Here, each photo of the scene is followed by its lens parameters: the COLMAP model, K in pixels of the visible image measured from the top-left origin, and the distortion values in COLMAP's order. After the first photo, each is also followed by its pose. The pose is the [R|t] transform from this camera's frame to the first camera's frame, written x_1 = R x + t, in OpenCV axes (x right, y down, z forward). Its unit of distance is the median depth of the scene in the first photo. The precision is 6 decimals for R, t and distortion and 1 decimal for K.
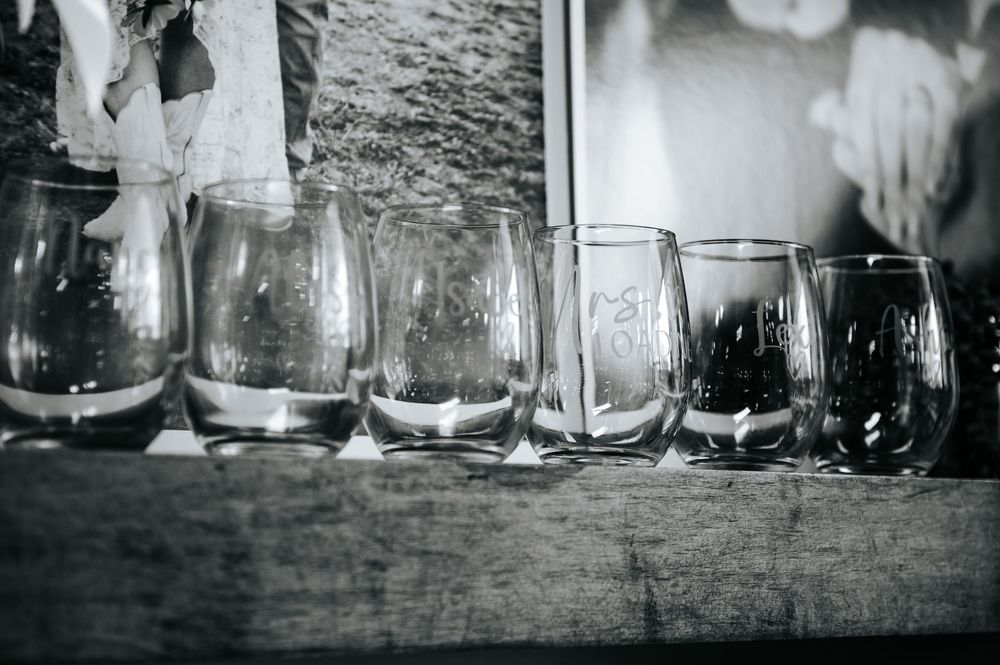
lens RADIAL K [[1866.9, 0, 508.2], [0, 1866.9, 333.0], [0, 0, 1]] dist [0.119566, 0.000000]
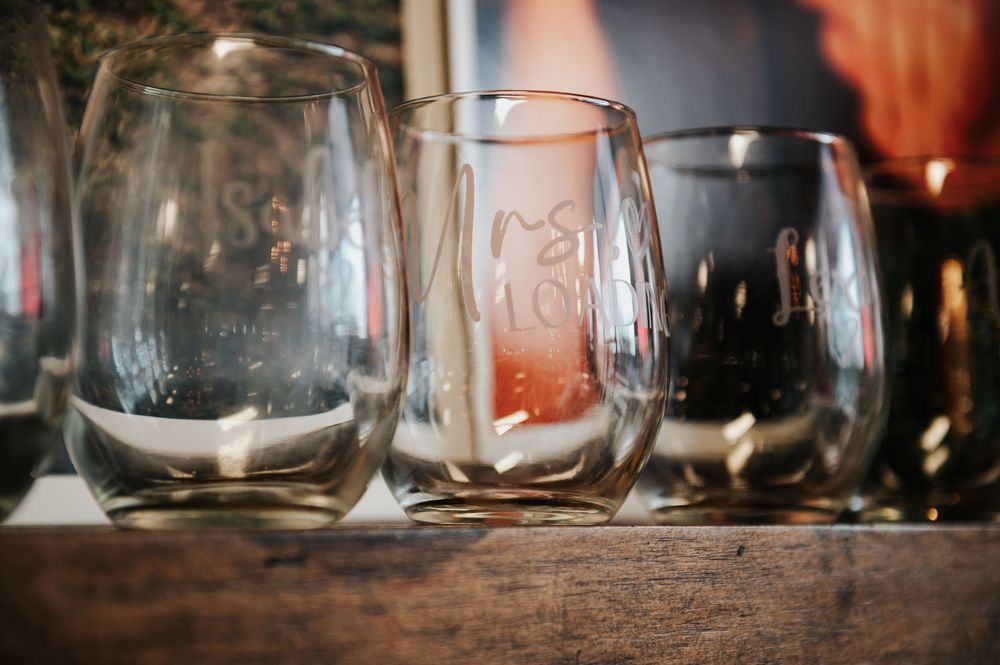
lens RADIAL K [[1866.9, 0, 498.1], [0, 1866.9, 334.0], [0, 0, 1]] dist [0.119566, 0.000000]
pose [[0.997368, -0.014360, 0.071064, 0.005640], [0.014717, 0.999882, -0.004505, 0.016499], [-0.070991, 0.005539, 0.997462, 0.435052]]
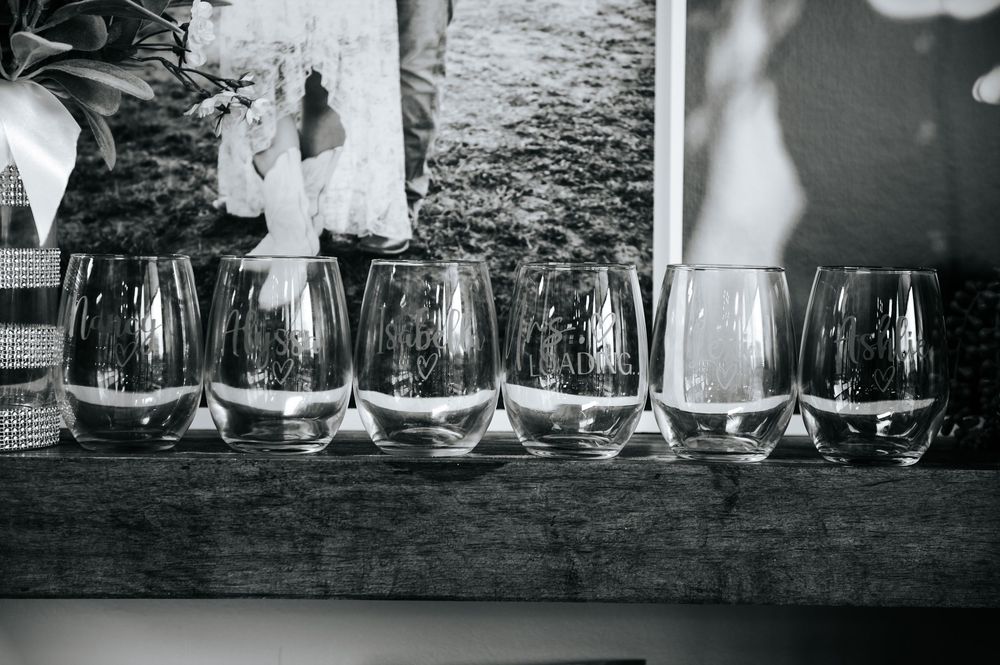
lens RADIAL K [[1866.9, 0, 498.3], [0, 1866.9, 331.6], [0, 0, 1]] dist [0.119566, 0.000000]
pose [[0.843314, 0.025840, -0.536800, 0.674595], [0.042126, 0.992592, 0.113961, -0.153281], [0.535768, -0.118718, 0.835978, -0.054712]]
